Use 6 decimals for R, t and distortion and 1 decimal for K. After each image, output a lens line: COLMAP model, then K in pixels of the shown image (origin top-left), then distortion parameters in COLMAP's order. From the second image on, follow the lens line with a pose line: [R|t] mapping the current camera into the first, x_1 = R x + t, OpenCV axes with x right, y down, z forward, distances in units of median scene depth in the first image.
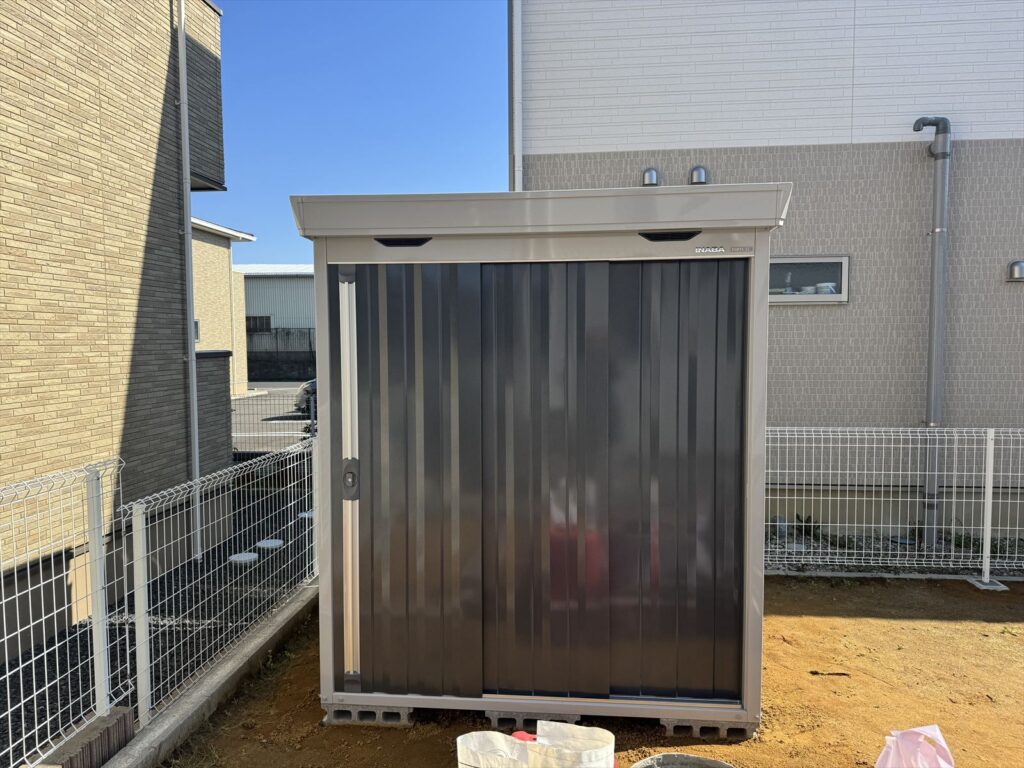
lens RADIAL K [[726.8, 0, 512.0], [0, 726.8, 384.0], [0, 0, 1]] dist [0.034878, -0.048283]
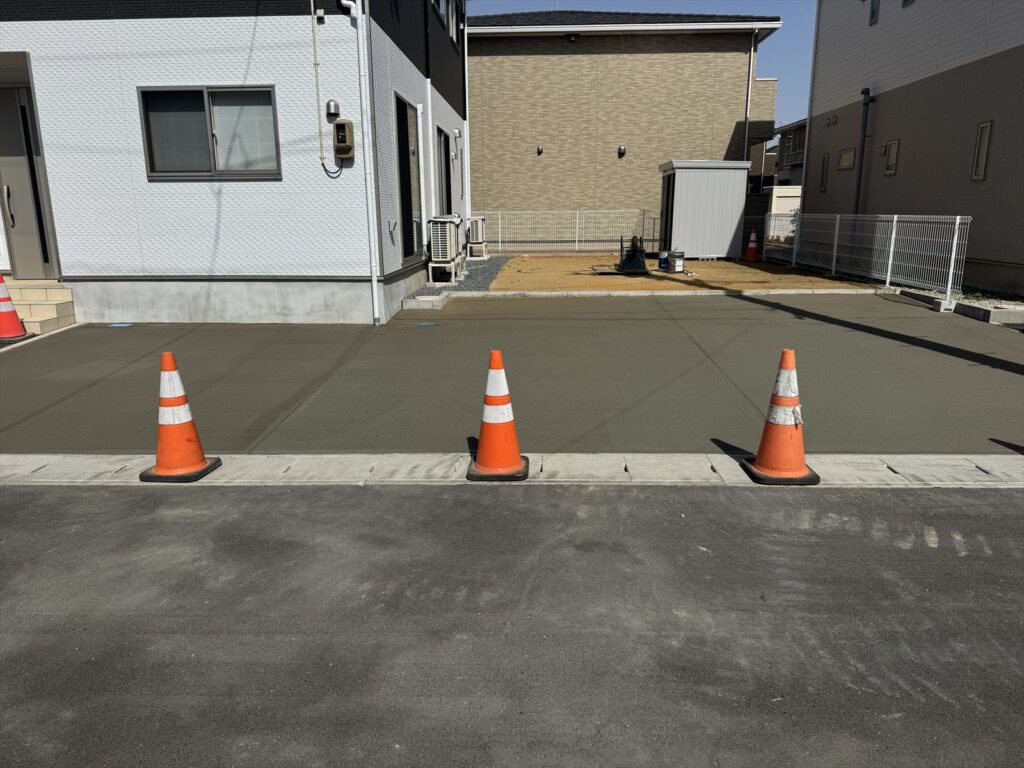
lens RADIAL K [[716.4, 0, 515.1], [0, 716.4, 381.1], [0, 0, 1]] dist [0.122500, -0.194080]
pose [[0.059013, 0.229156, -0.971599, 3.054478], [-0.057263, 0.972470, 0.225883, 0.099176], [0.996613, 0.042306, 0.070510, -0.283021]]
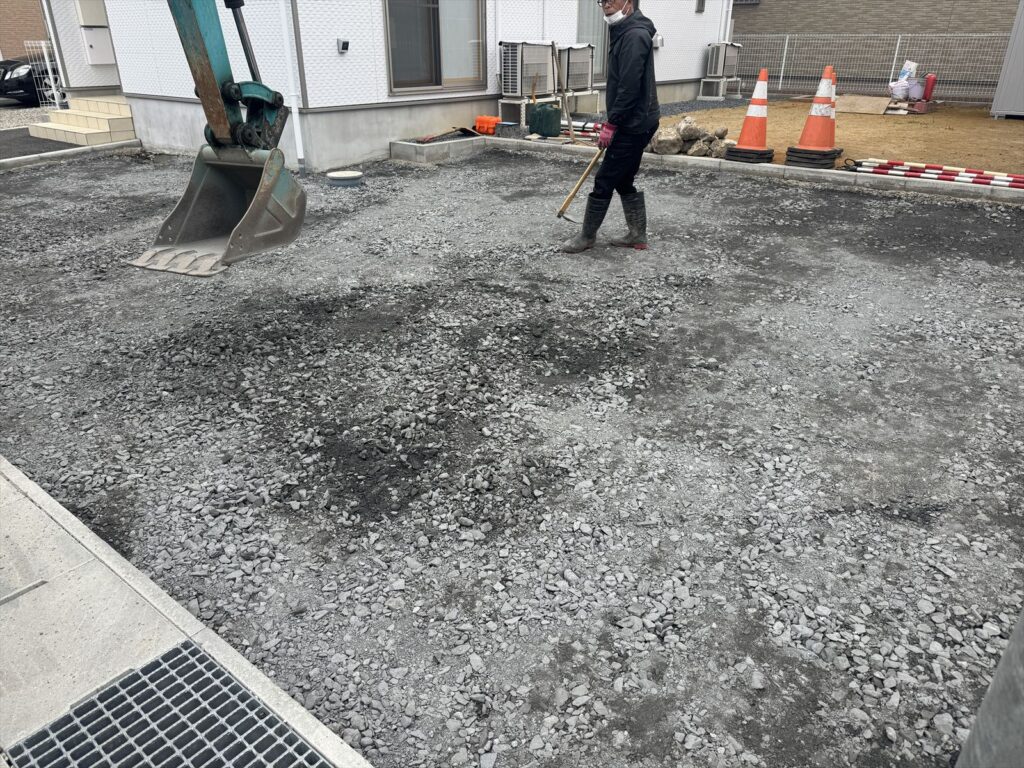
lens RADIAL K [[726.8, 0, 512.0], [0, 726.8, 384.0], [0, 0, 1]] dist [0.034878, -0.048283]
pose [[-0.551633, 0.354486, -0.755010, 2.483546], [-0.052519, 0.888636, 0.455596, 0.067564], [0.832432, 0.290975, -0.471584, 0.580345]]
